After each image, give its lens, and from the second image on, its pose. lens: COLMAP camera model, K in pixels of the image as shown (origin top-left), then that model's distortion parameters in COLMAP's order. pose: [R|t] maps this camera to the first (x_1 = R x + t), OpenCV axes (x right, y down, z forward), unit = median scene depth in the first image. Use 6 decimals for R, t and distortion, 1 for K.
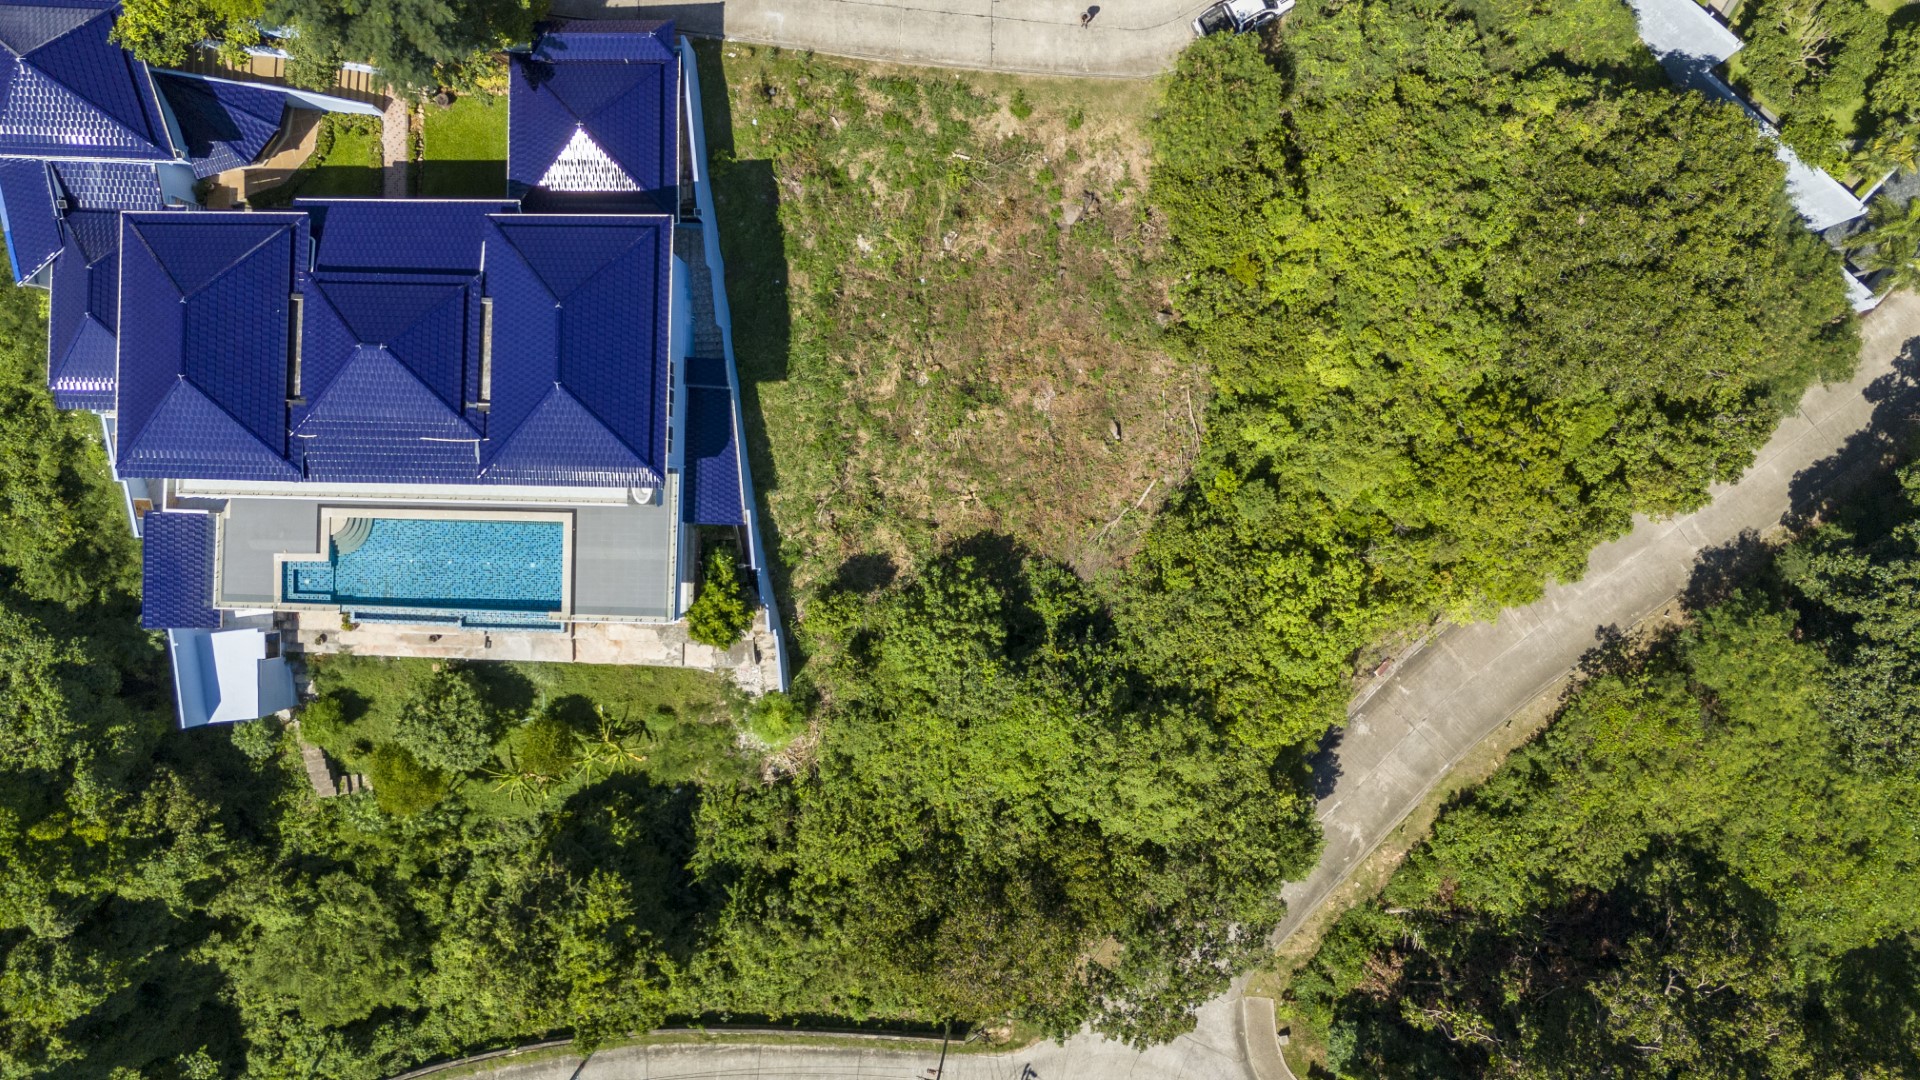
lens RADIAL K [[1363.8, 0, 962.6], [0, 1363.8, 538.8], [0, 0, 1]] dist [0.047512, -0.035140]
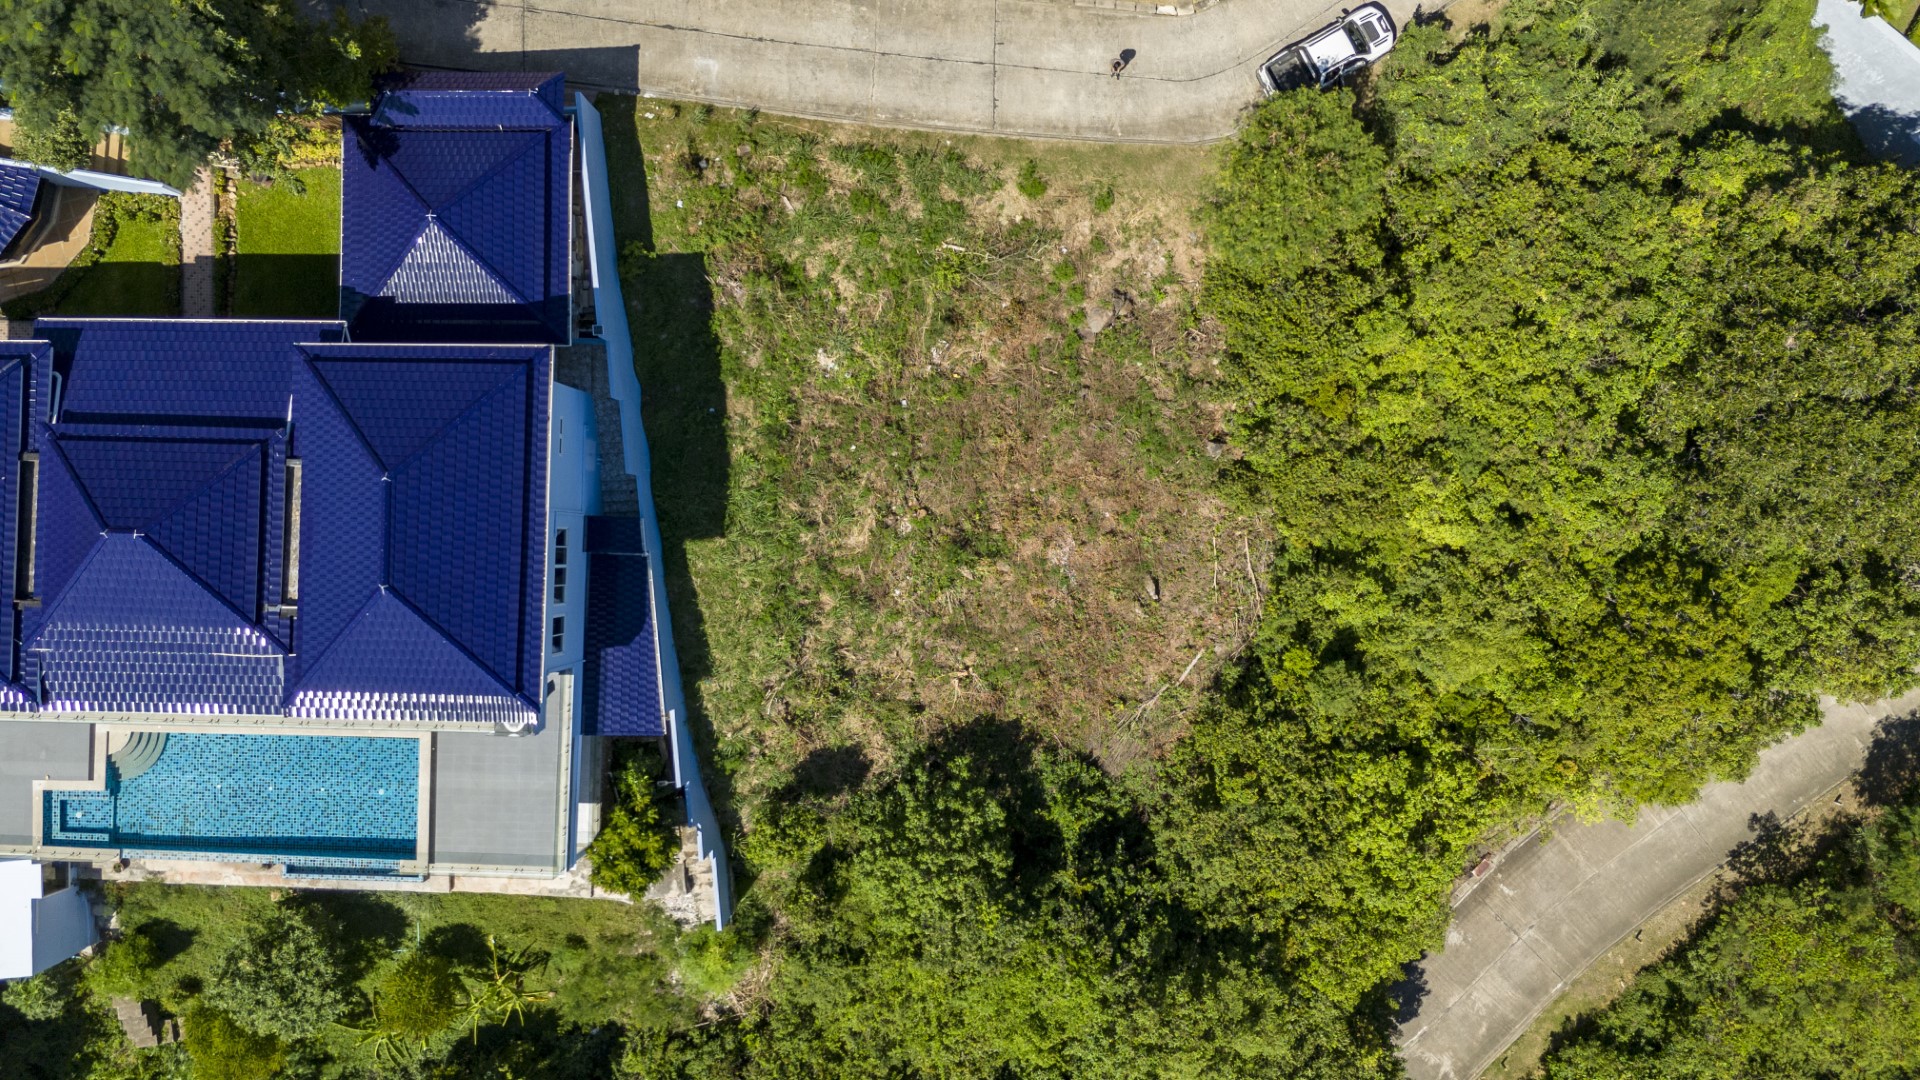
lens RADIAL K [[1363.8, 0, 963.0], [0, 1363.8, 538.0], [0, 0, 1]] dist [0.047512, -0.035140]
pose [[0.999999, 0.001118, 0.000186, 0.004130], [-0.001117, 0.999991, -0.004032, -0.112665], [-0.000191, 0.004032, 0.999992, 0.237255]]
